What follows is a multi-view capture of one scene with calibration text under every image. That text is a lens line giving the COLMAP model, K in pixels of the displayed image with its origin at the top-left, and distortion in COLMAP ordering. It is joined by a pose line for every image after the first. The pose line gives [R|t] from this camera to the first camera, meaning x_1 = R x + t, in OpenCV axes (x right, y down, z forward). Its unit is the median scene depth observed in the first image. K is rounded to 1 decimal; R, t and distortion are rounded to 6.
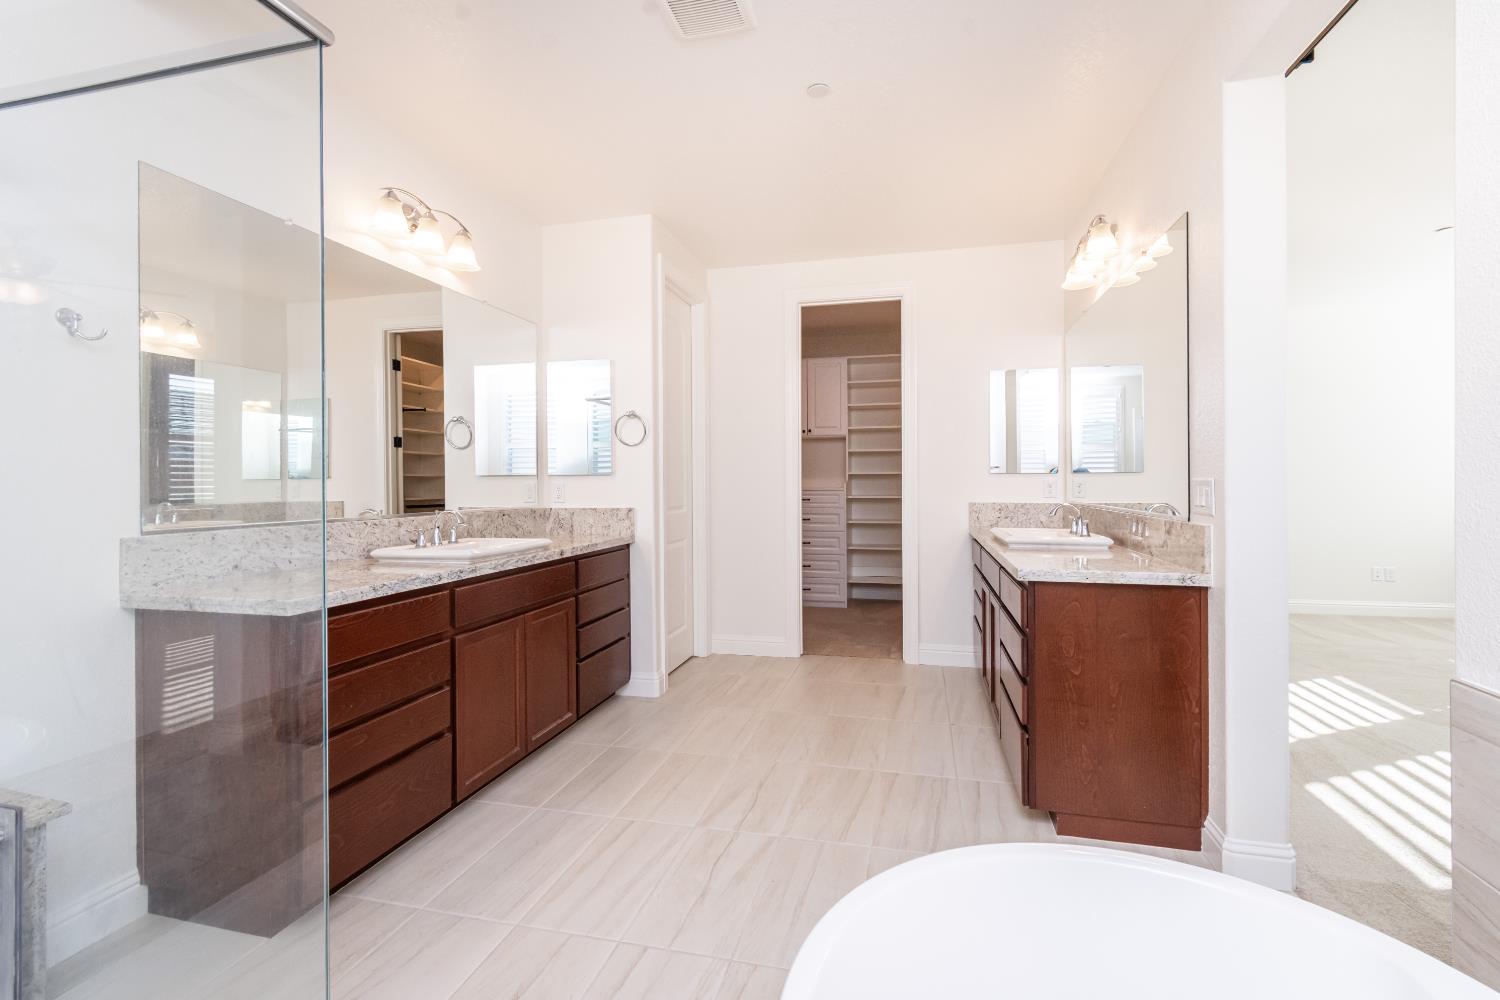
lens RADIAL K [[665.7, 0, 739.3], [0, 665.7, 480.1], [0, 0, 1]] dist [0.001480, 0.000284]
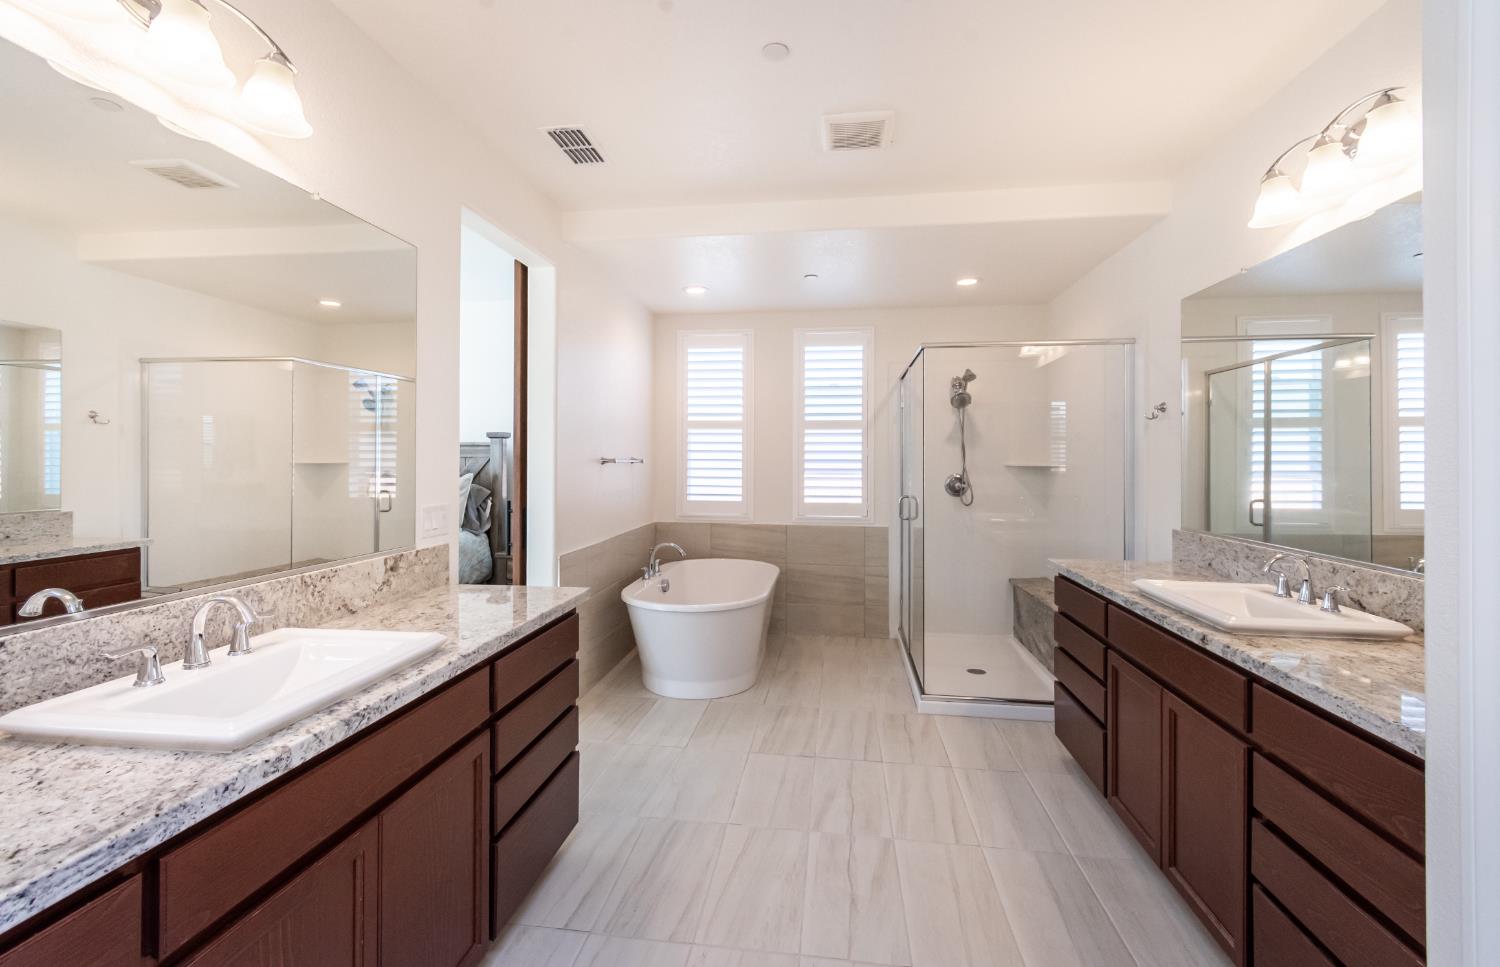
lens RADIAL K [[670.9, 0, 748.5], [0, 670.9, 457.3], [0, 0, 1]] dist [-0.001641, 0.004576]
pose [[-0.992478, -0.005866, -0.122287, 0.214053], [-0.005769, 0.999983, -0.001150, -0.050779], [0.122291, -0.000436, -0.992494, 1.500625]]
